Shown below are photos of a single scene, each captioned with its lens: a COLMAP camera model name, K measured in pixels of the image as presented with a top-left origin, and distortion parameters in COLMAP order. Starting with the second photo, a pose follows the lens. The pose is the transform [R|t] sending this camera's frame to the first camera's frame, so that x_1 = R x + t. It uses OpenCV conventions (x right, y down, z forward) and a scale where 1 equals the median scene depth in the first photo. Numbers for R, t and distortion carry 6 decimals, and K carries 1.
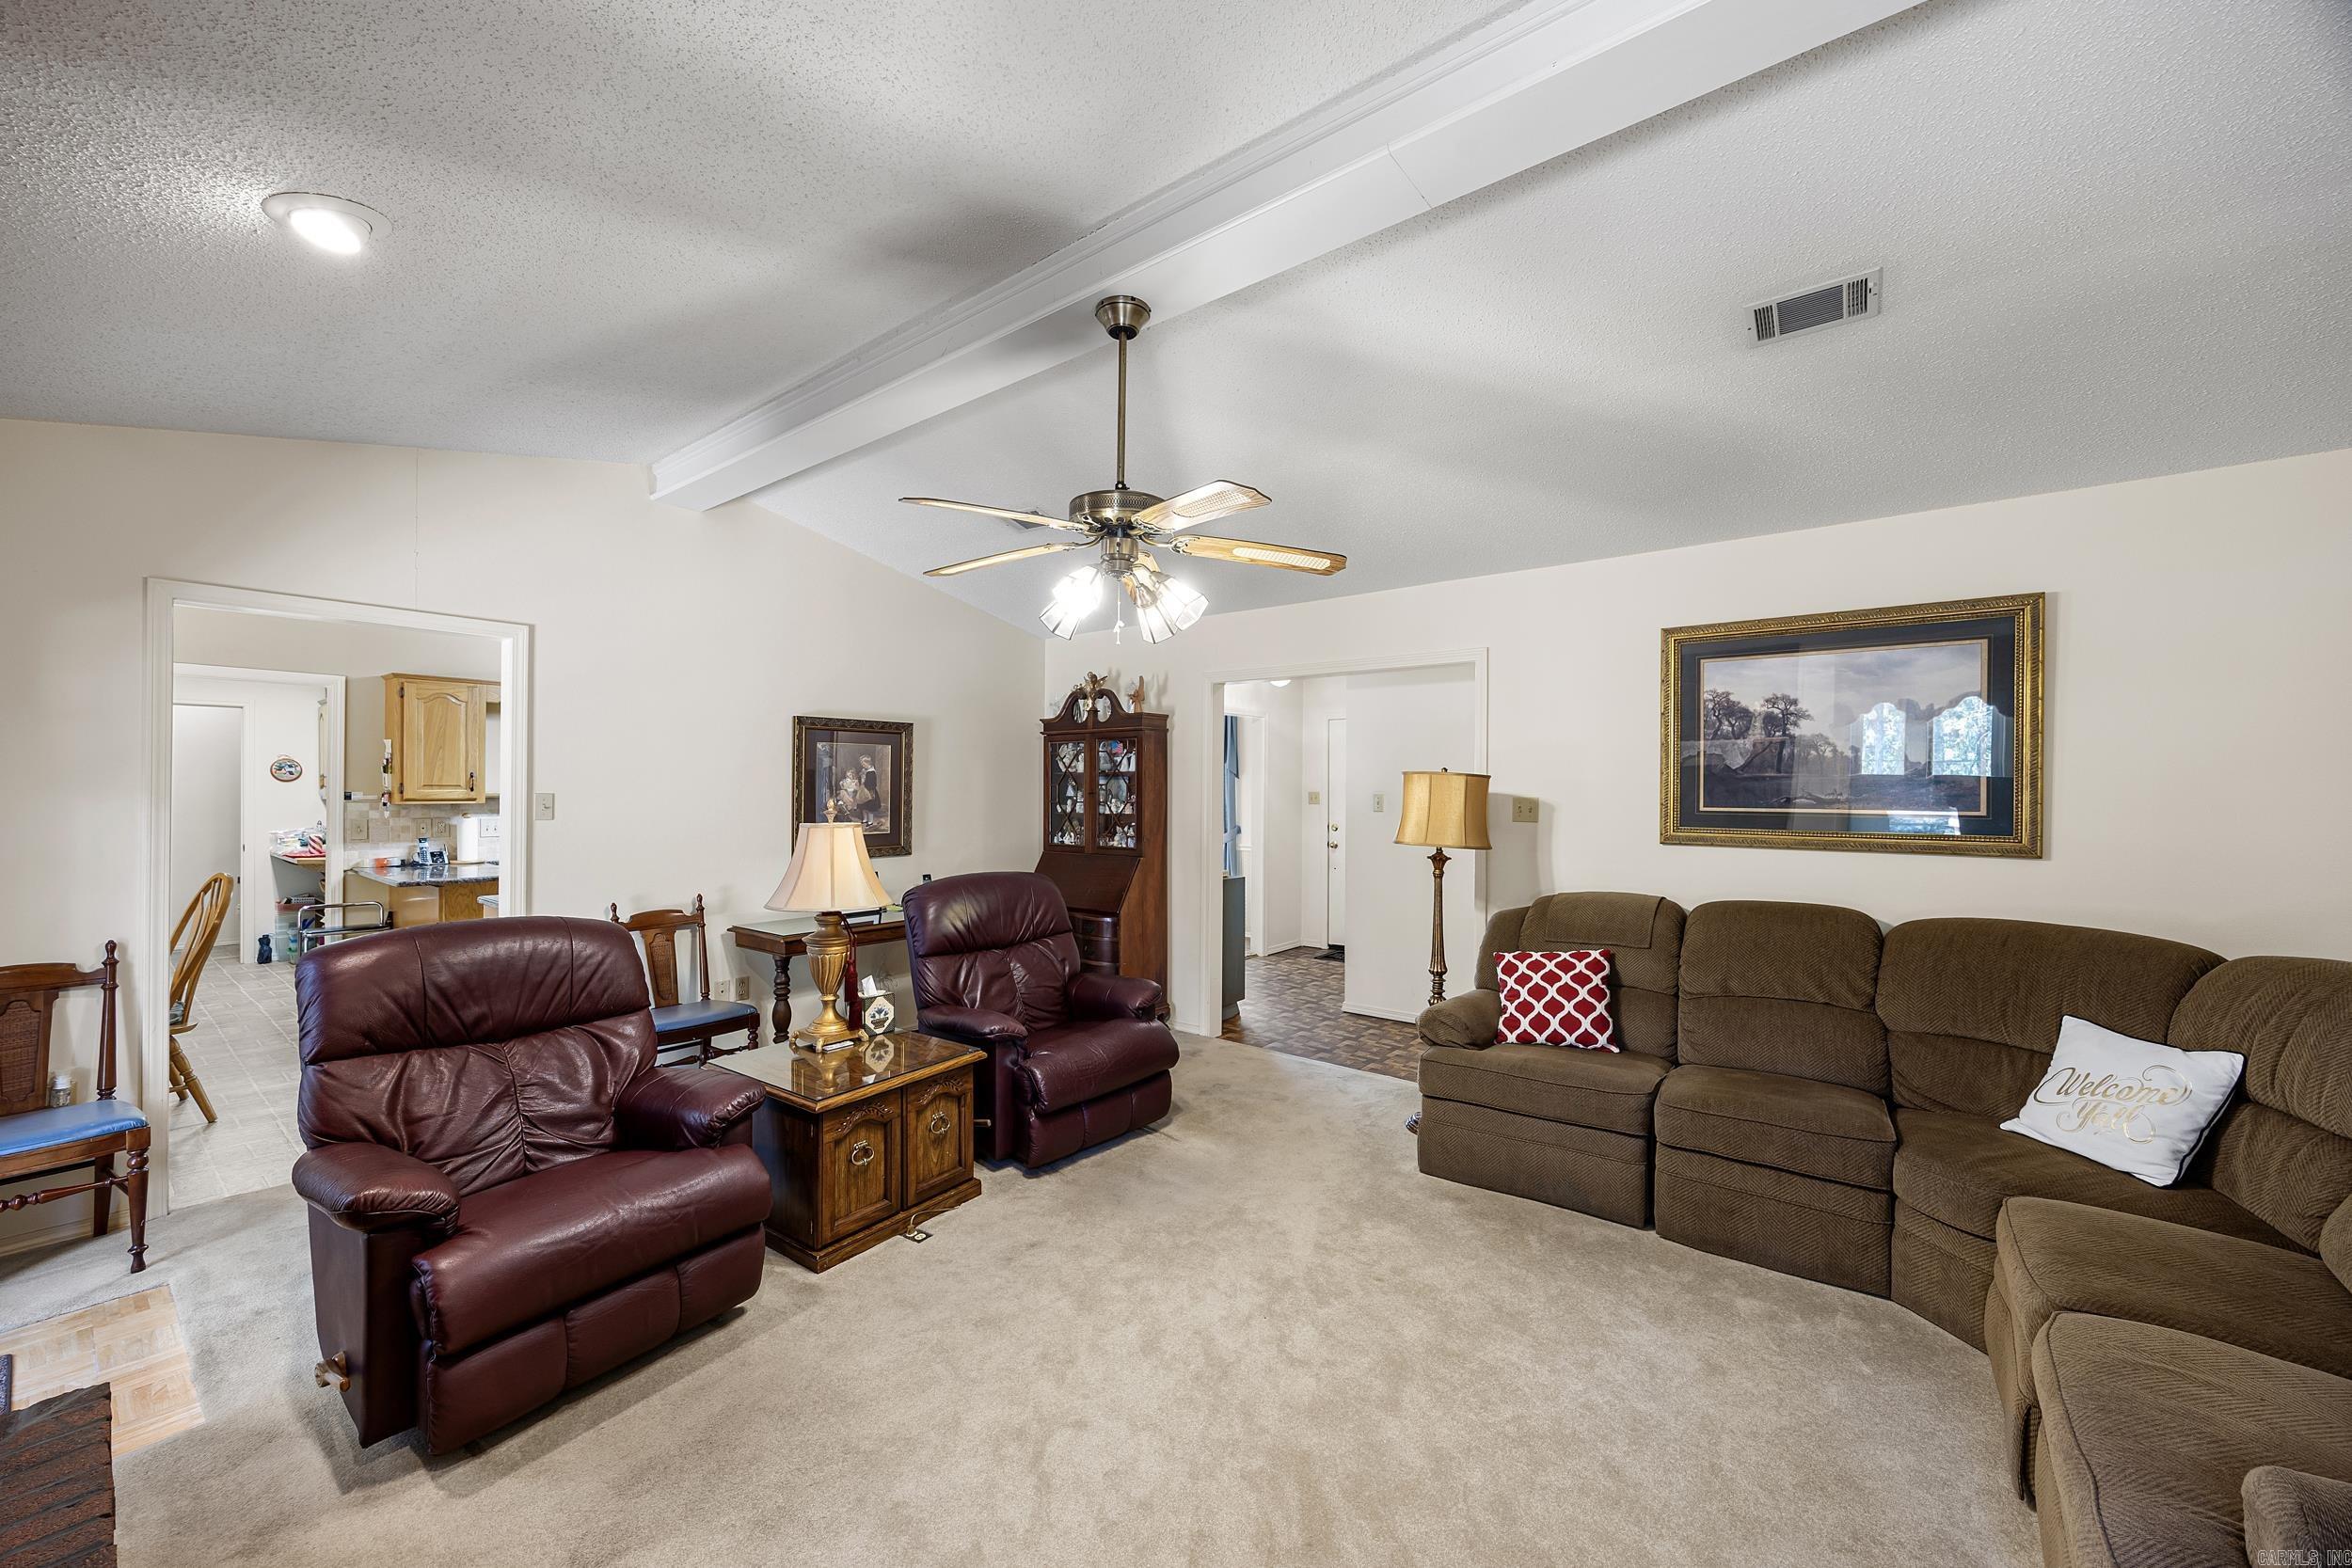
lens RADIAL K [[894.3, 0, 1172.8], [0, 894.3, 789.2], [0, 0, 1]] dist [-0.002317, -0.000169]
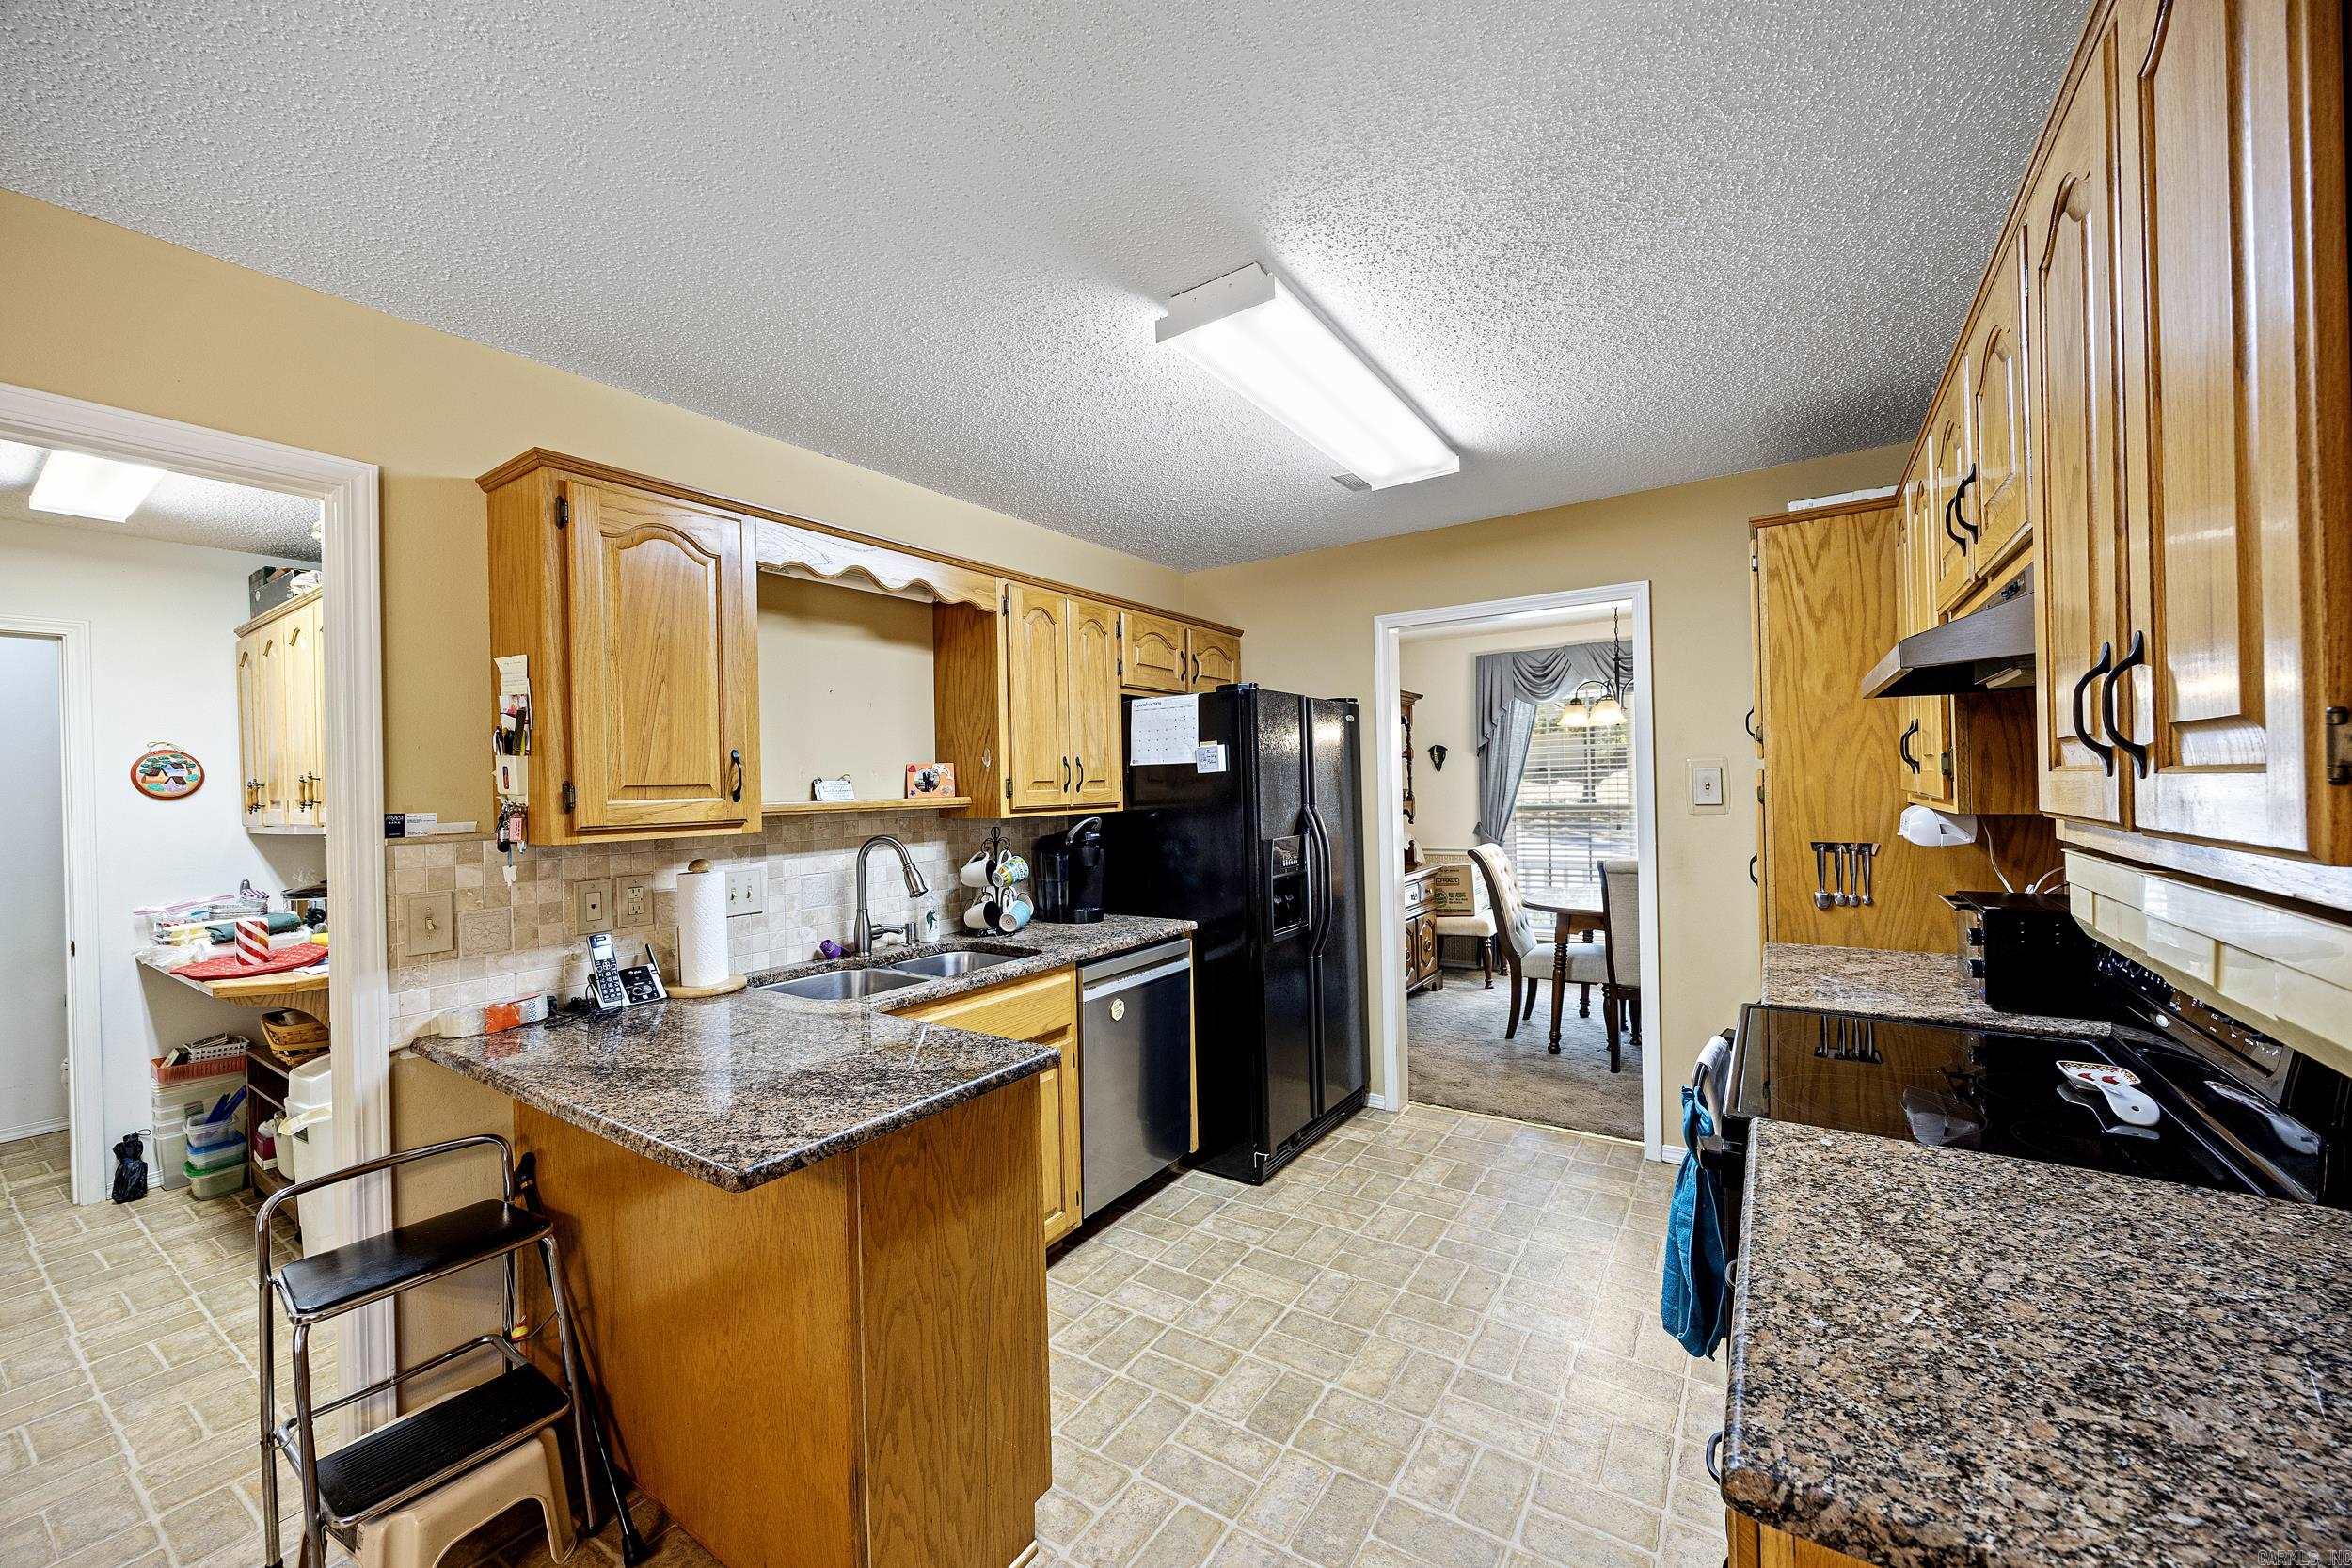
lens RADIAL K [[897.6, 0, 1178.4], [0, 897.6, 786.6], [0, 0, 1]] dist [0.000035, -0.000217]
pose [[0.996727, -0.030272, 0.074962, -0.637035], [0.030448, 0.999536, -0.001213, 0.002238], [-0.074891, 0.003492, 0.997186, 0.624174]]
